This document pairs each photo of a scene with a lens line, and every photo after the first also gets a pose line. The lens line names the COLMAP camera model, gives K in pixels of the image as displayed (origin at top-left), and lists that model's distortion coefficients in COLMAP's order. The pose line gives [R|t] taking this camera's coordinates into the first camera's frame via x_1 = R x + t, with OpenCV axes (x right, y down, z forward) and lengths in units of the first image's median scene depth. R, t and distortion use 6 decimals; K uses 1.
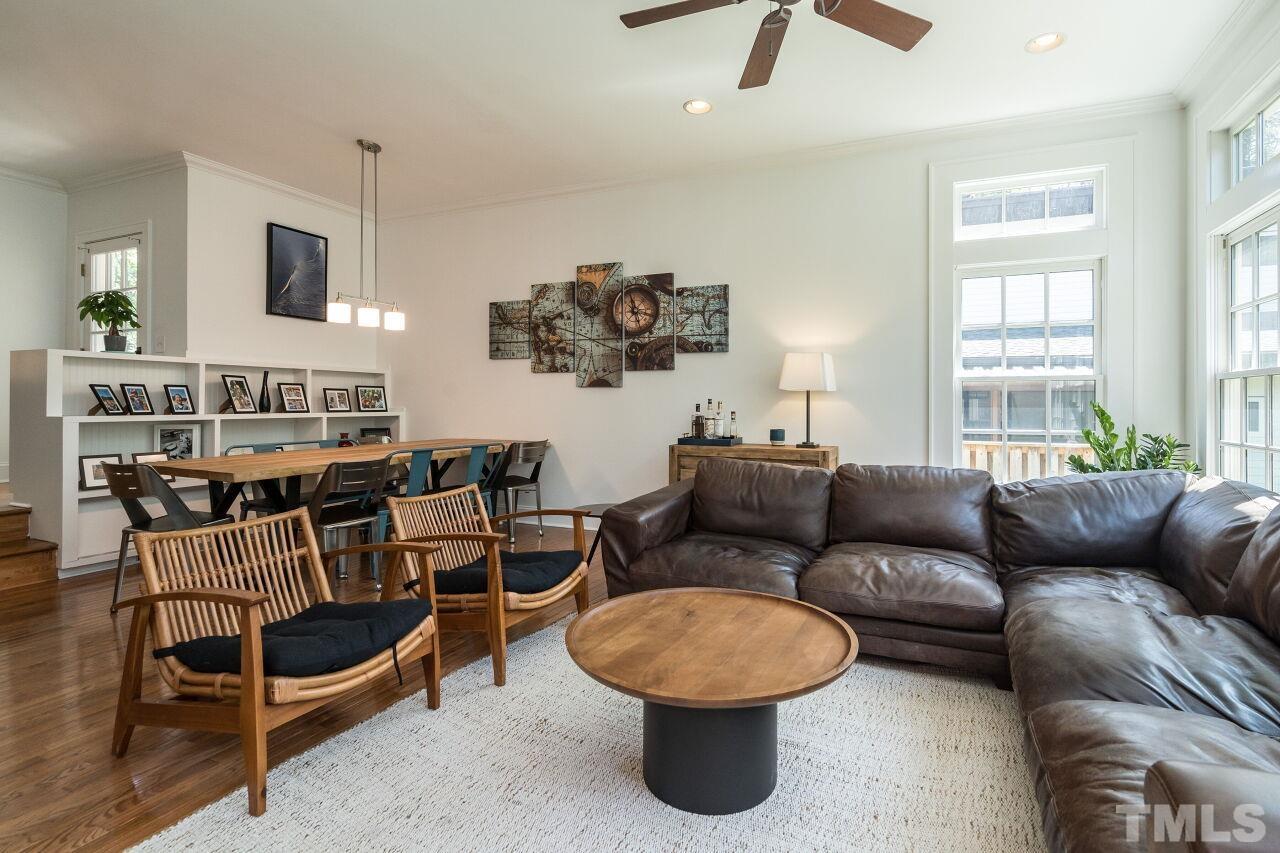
lens RADIAL K [[631.0, 0, 642.2], [0, 631.0, 401.3], [0, 0, 1]] dist [-0.001071, 0.000337]
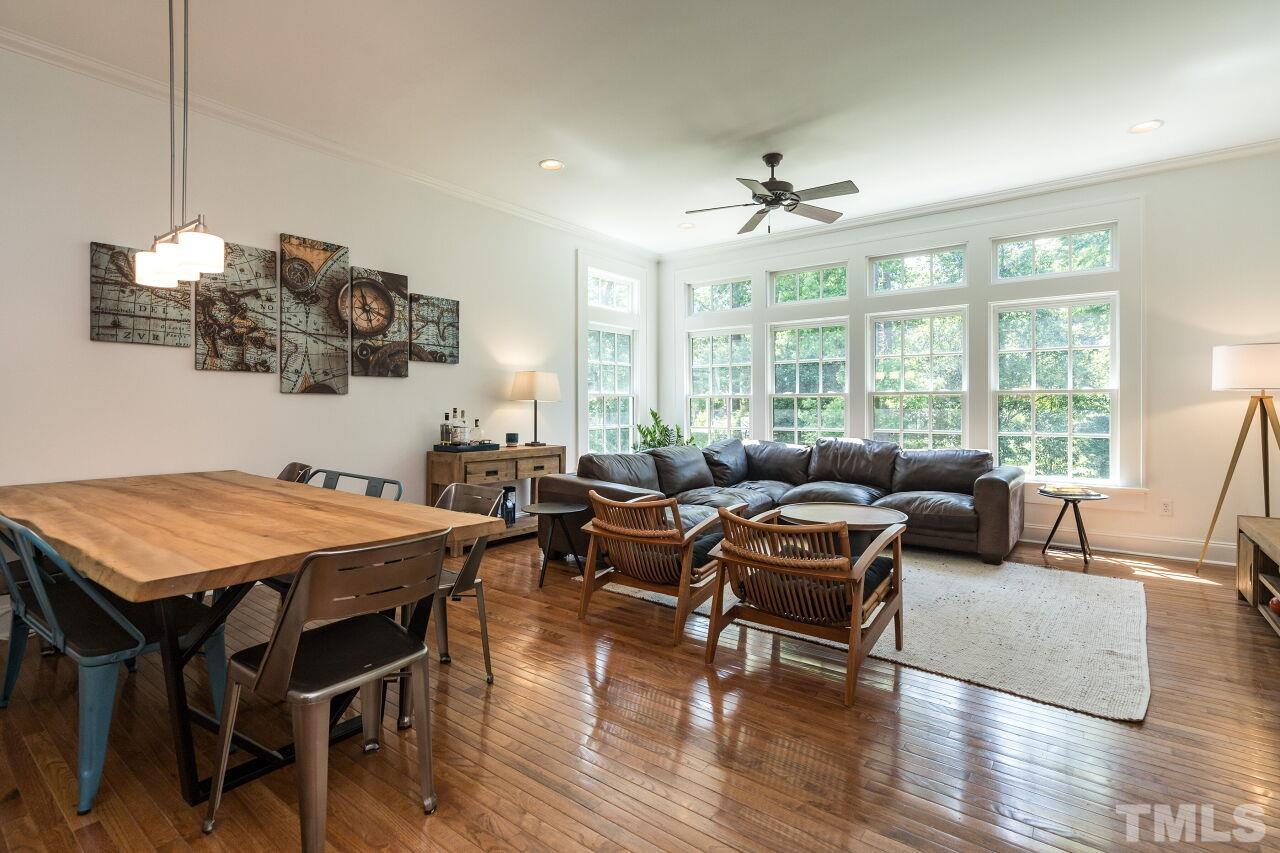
lens RADIAL K [[609.1, 0, 644.3], [0, 609.1, 407.3], [0, 0, 1]] dist [-0.000802, -0.000144]
pose [[0.225403, -0.004828, 0.974254, -0.754657], [-0.000305, 0.999987, 0.005026, -0.009587], [-0.974266, -0.001430, 0.225398, 0.432625]]
